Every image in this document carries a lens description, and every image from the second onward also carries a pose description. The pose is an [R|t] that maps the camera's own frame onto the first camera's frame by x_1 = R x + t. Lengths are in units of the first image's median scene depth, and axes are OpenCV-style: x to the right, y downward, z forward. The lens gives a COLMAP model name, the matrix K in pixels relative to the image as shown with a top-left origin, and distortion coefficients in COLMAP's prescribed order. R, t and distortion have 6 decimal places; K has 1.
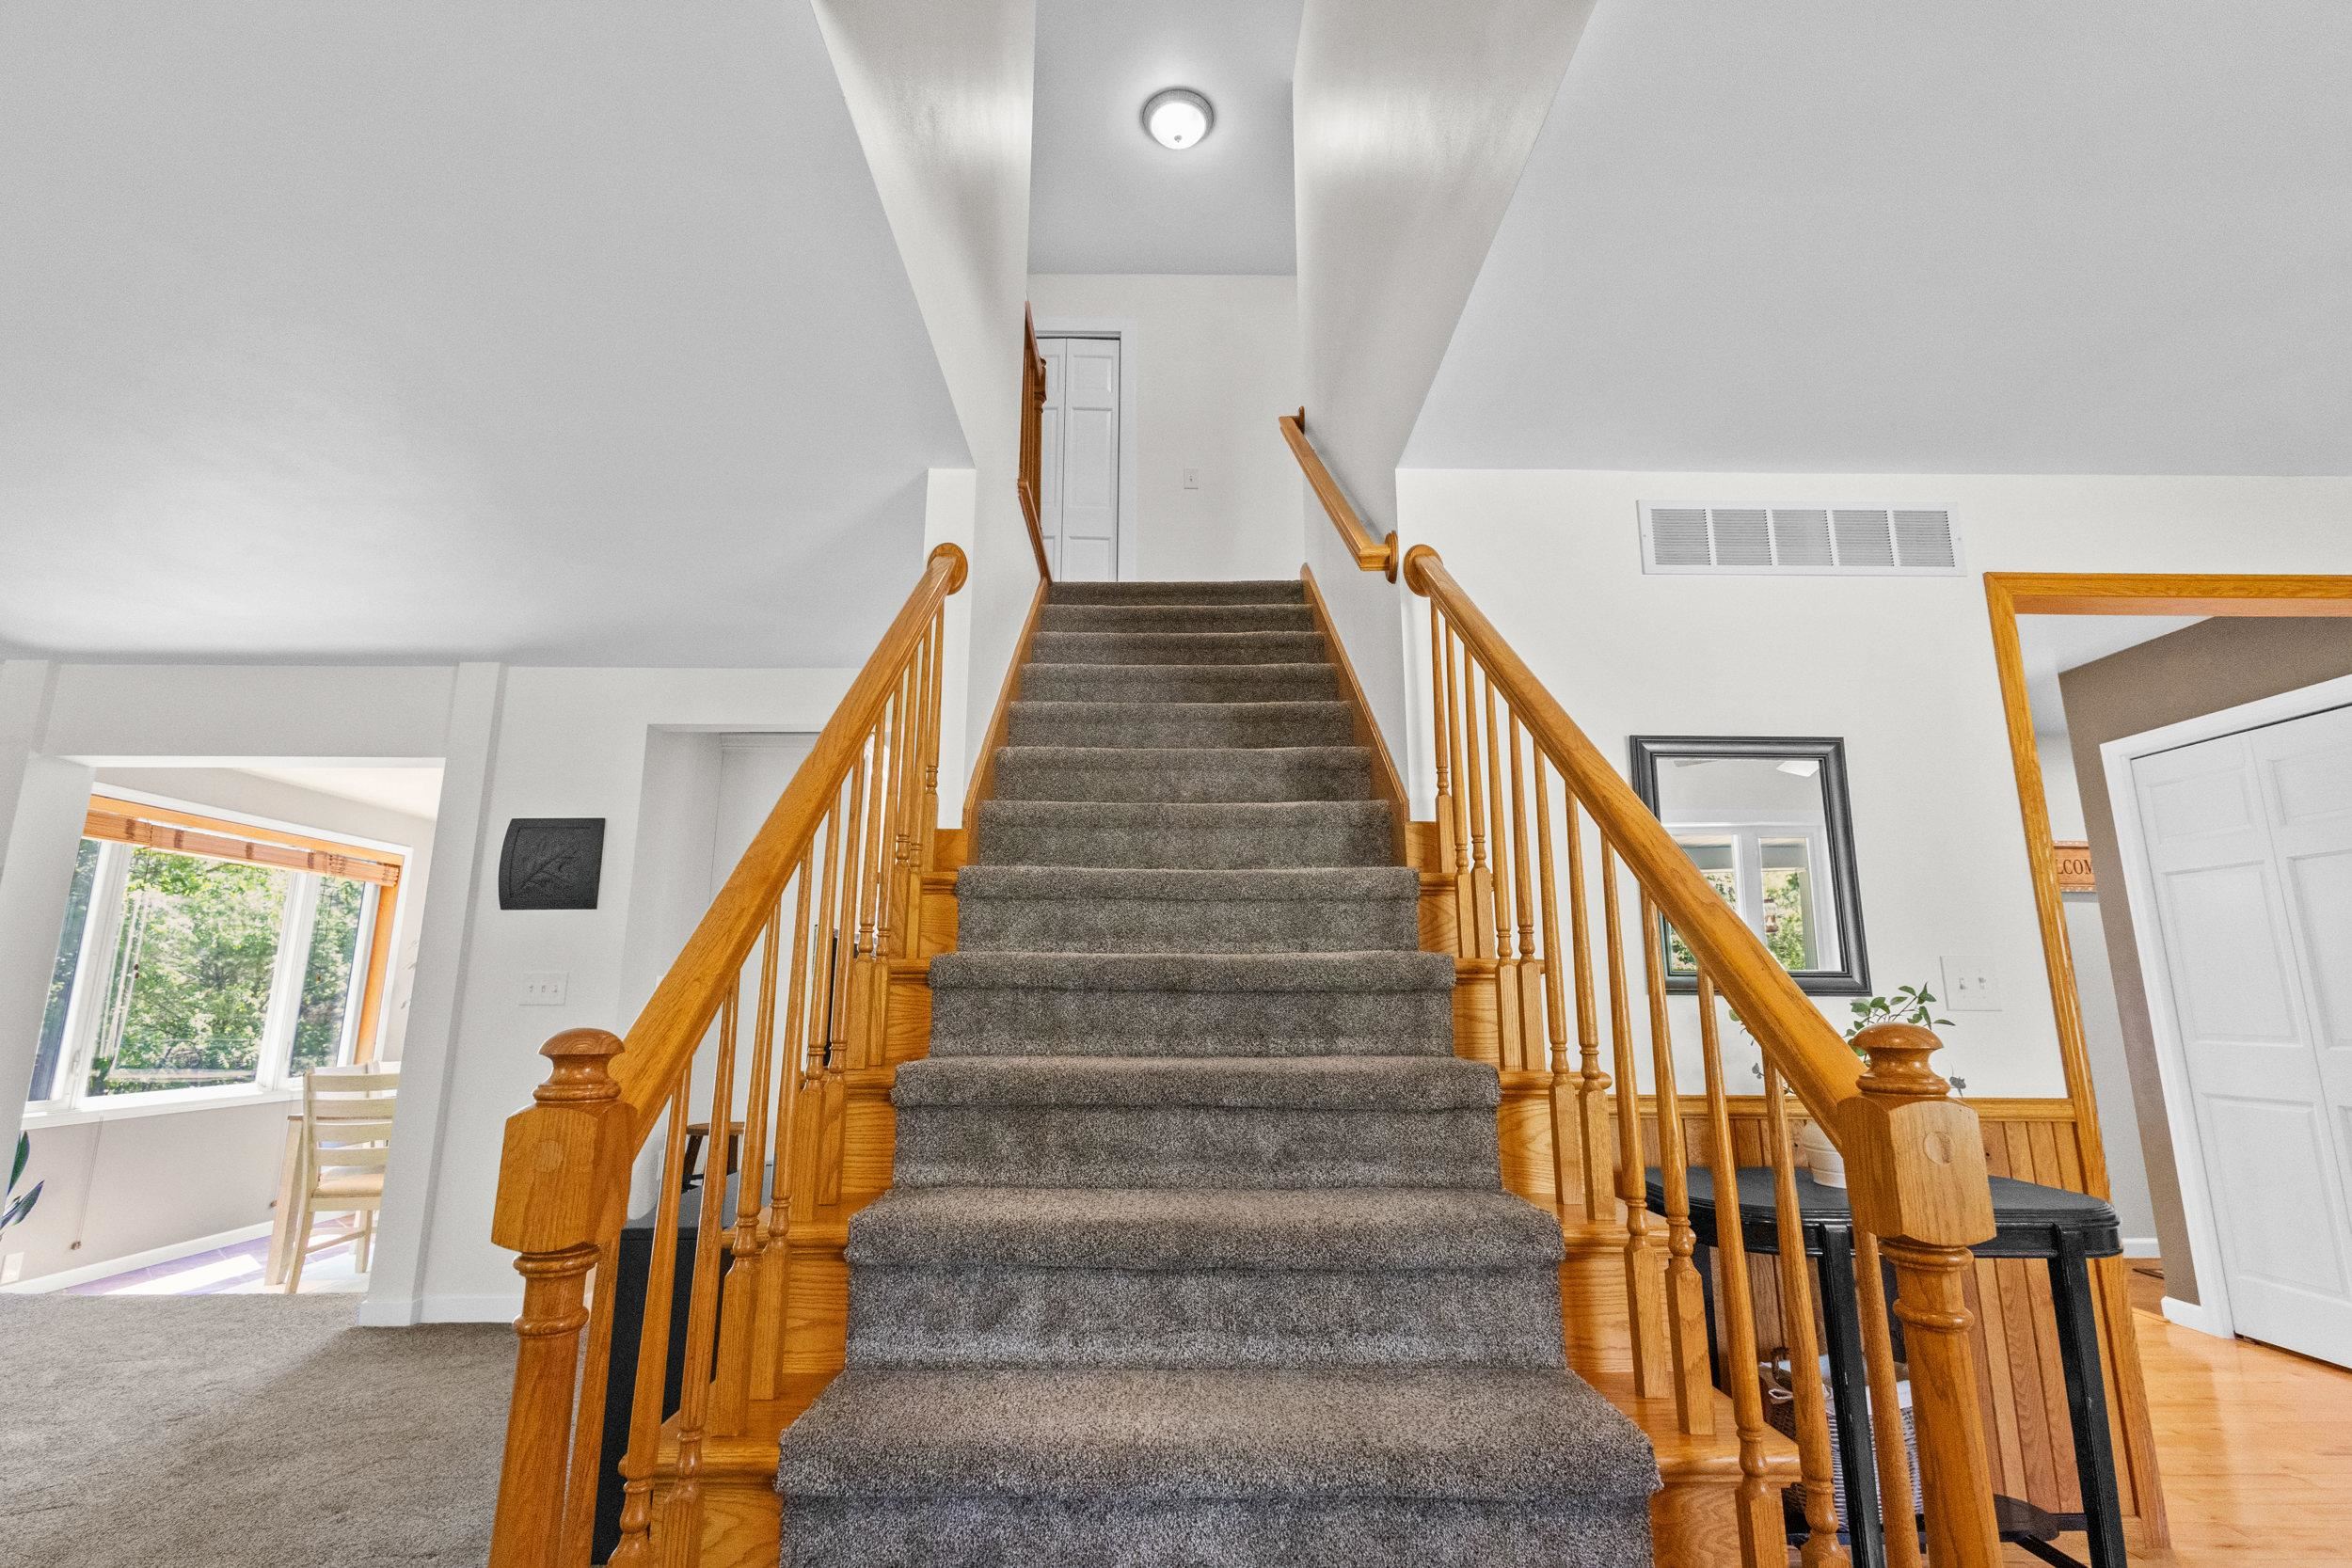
lens RADIAL K [[1086.5, 0, 1179.2], [0, 1086.5, 779.2], [0, 0, 1]] dist [0.015328, -0.002886]
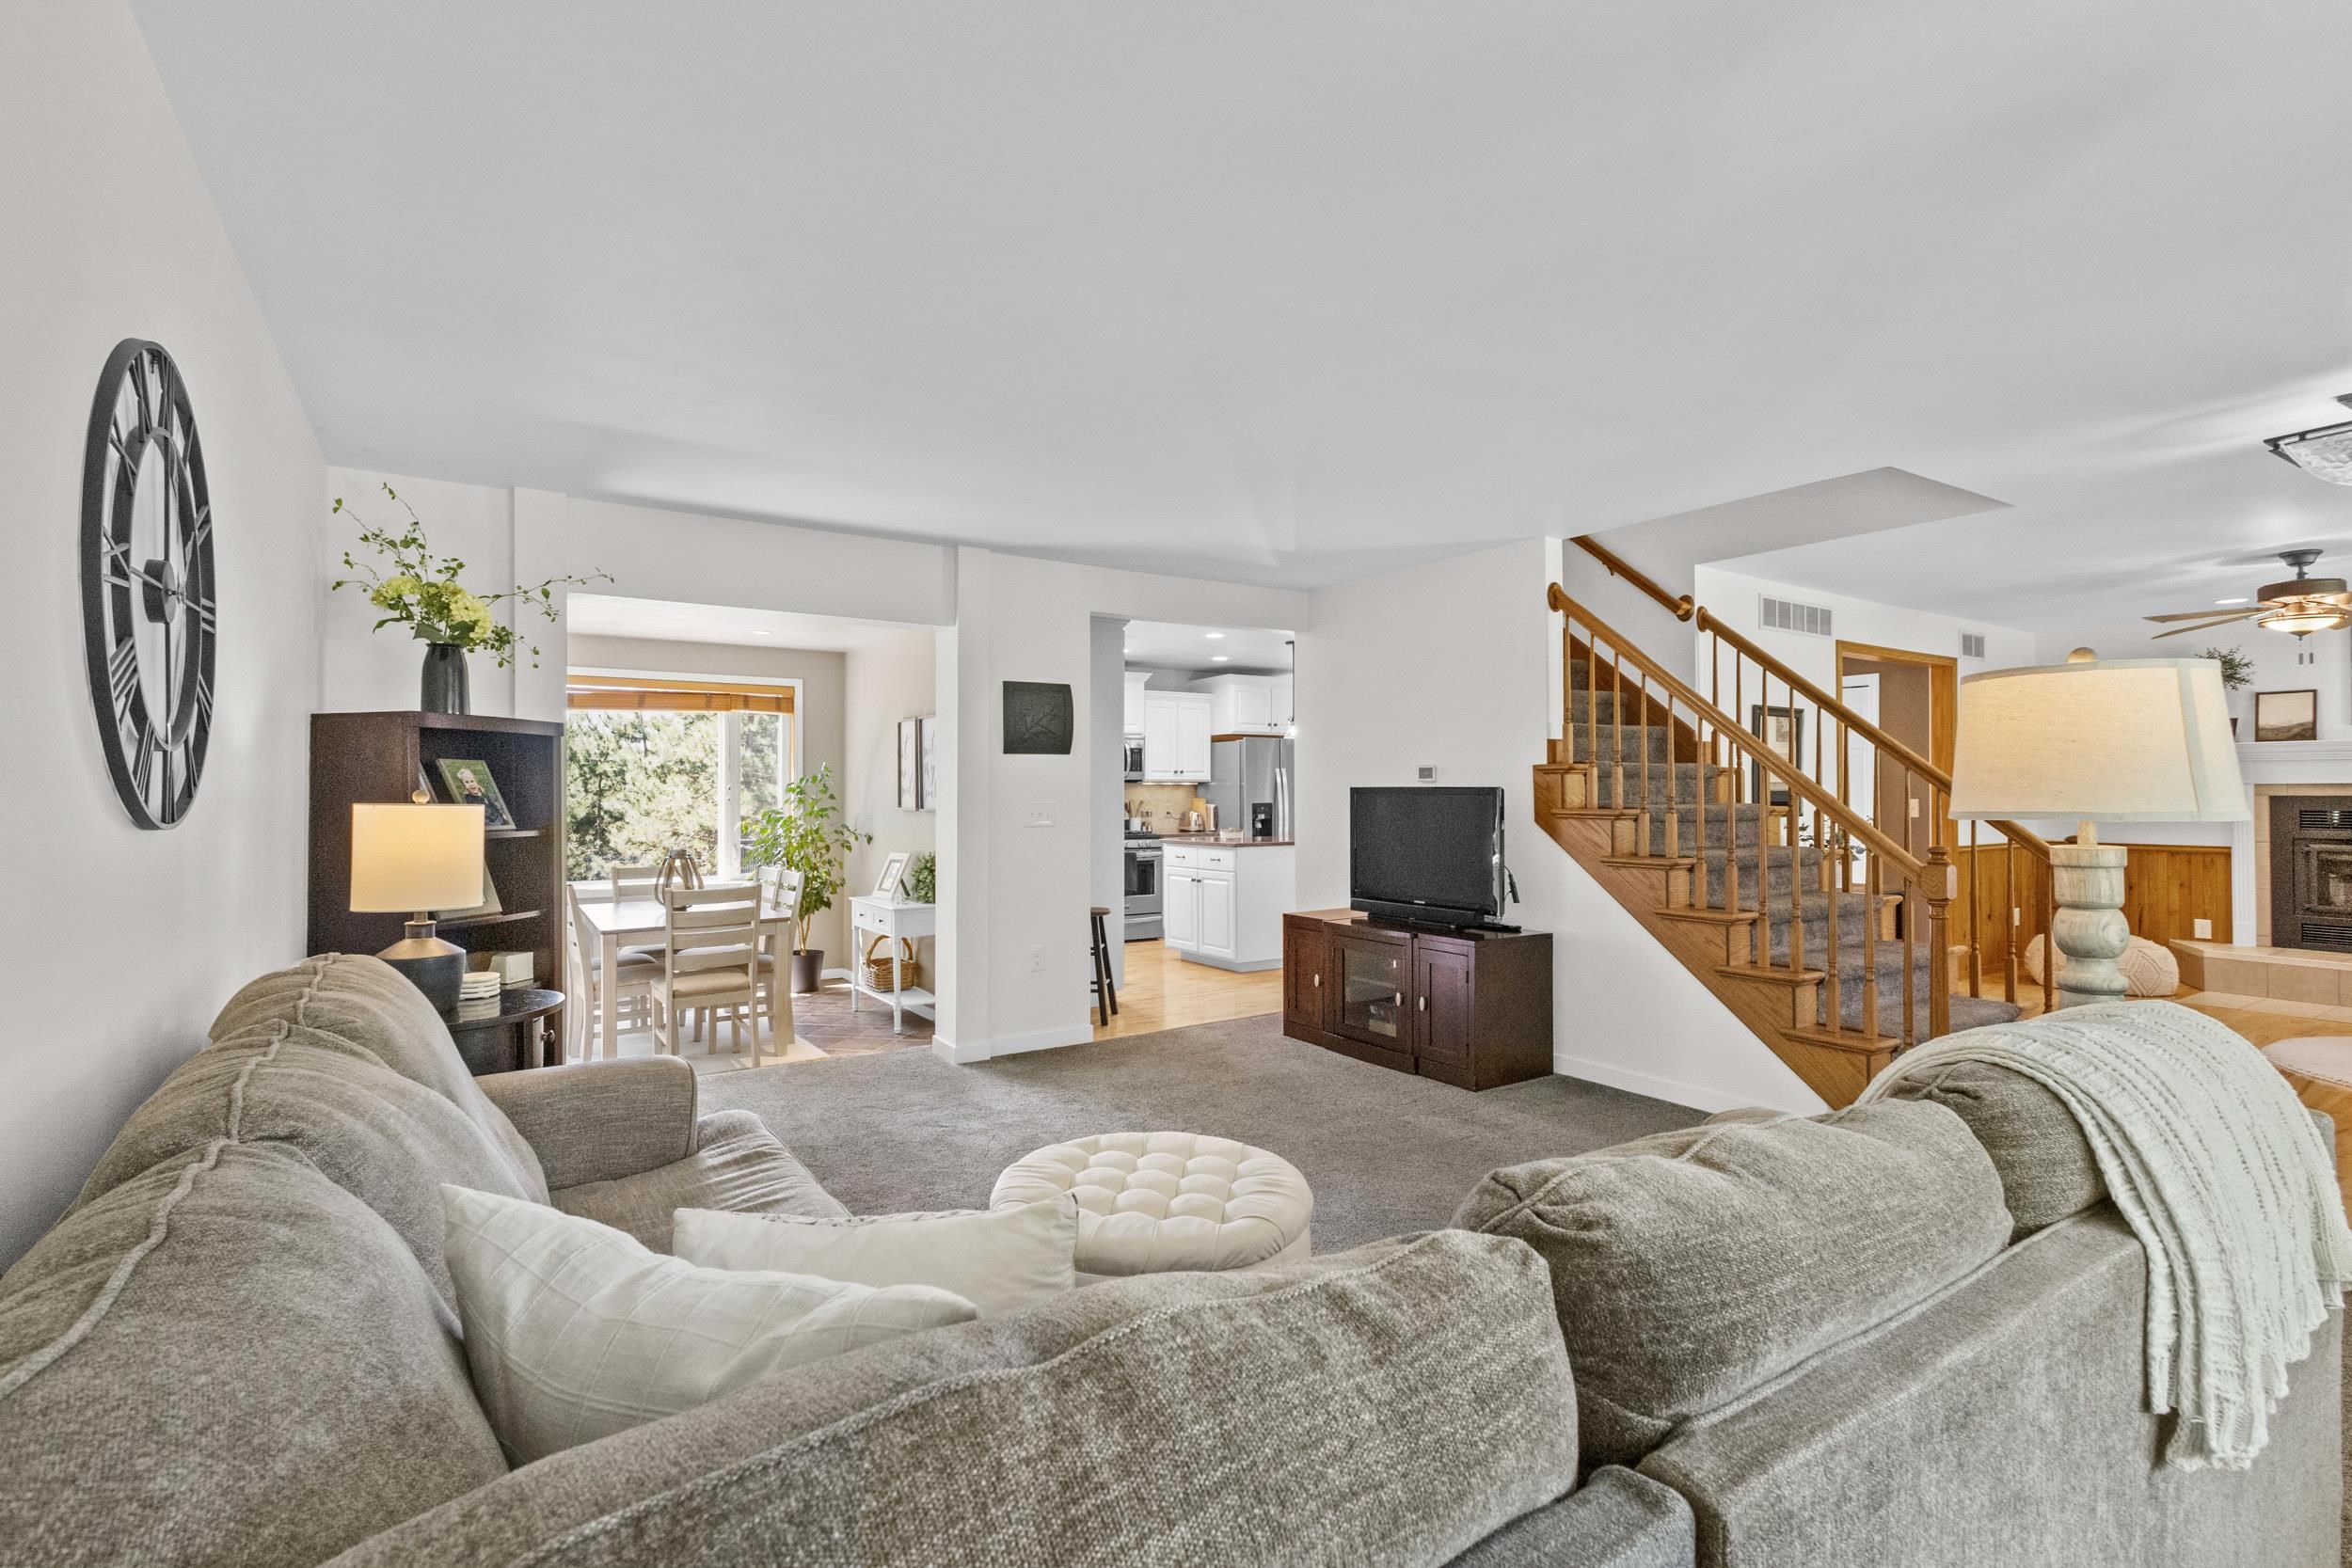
lens RADIAL K [[1086.5, 0, 1160.0], [0, 1086.5, 788.6], [0, 0, 1]] dist [0.015328, -0.002886]
pose [[0.838862, -0.001674, 0.544342, -1.854149], [-0.107287, 0.979872, 0.168348, -0.115430], [-0.533667, -0.199621, 0.821797, -0.217821]]
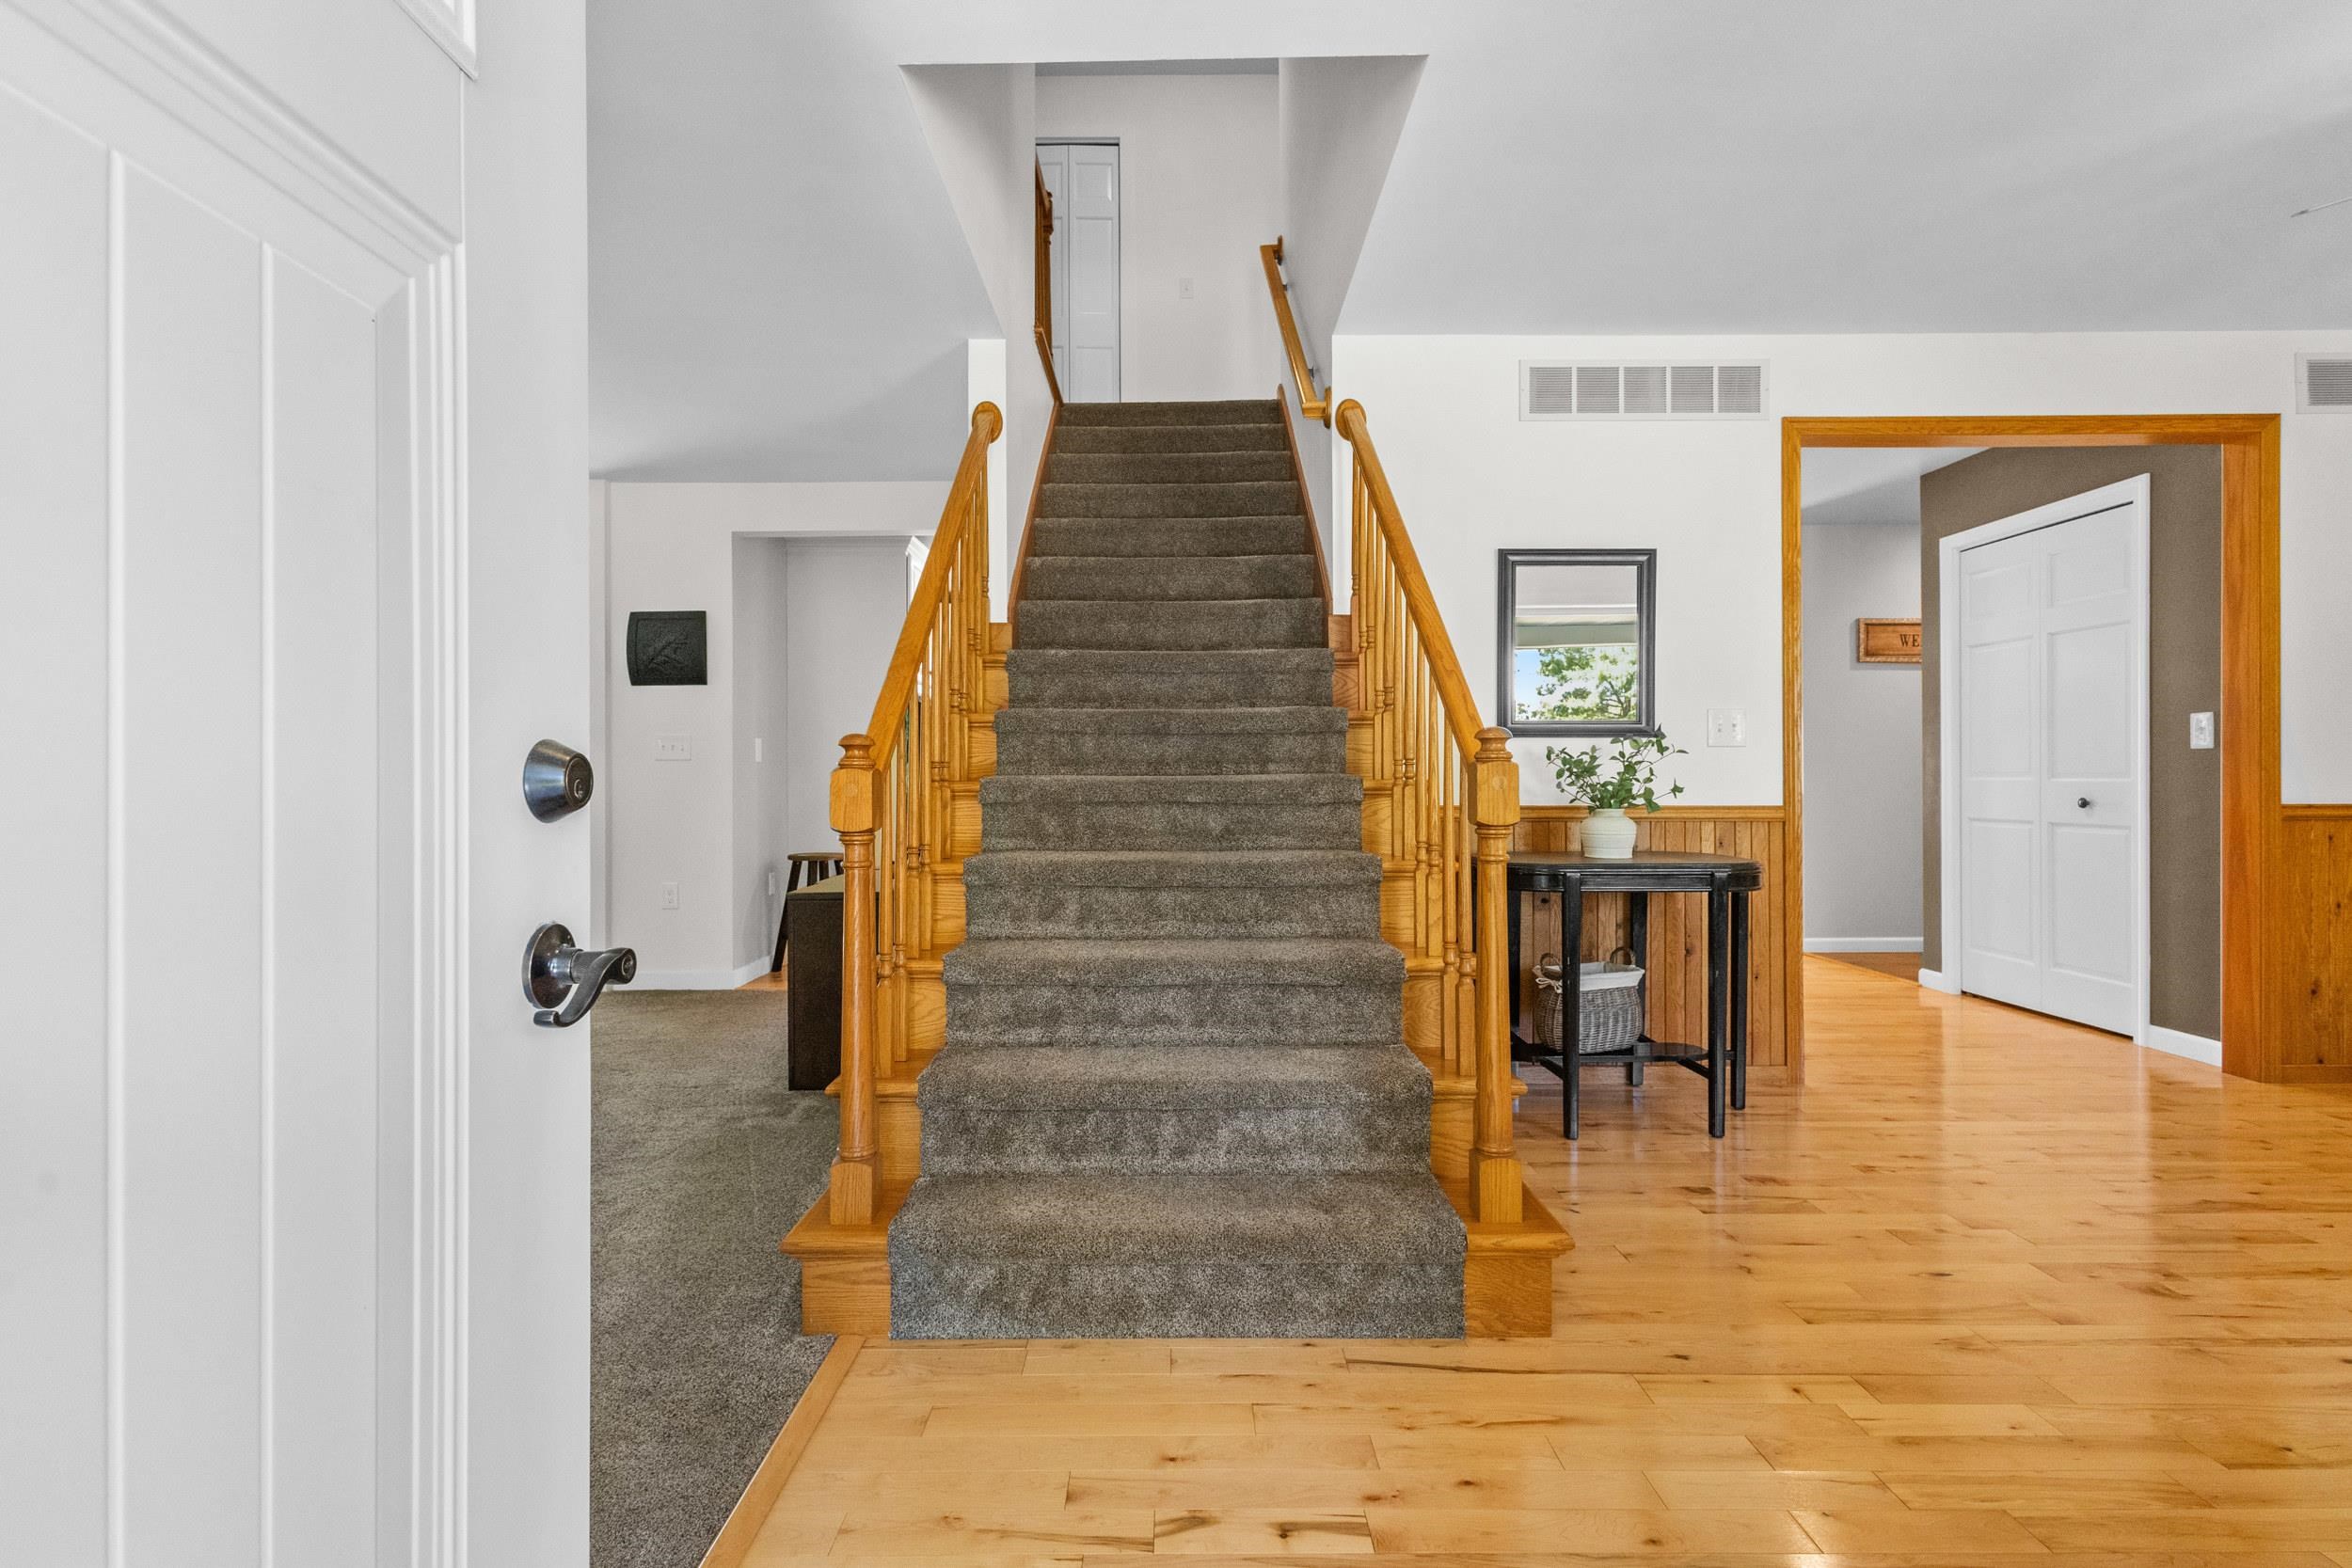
lens RADIAL K [[1086.5, 0, 1167.8], [0, 1086.5, 780.9], [0, 0, 1]] dist [0.015328, -0.002886]
pose [[0.999742, -0.004417, -0.022279, 0.032277], [0.008843, 0.979206, 0.202673, -0.034371], [0.020921, -0.202818, 0.978993, -0.371612]]
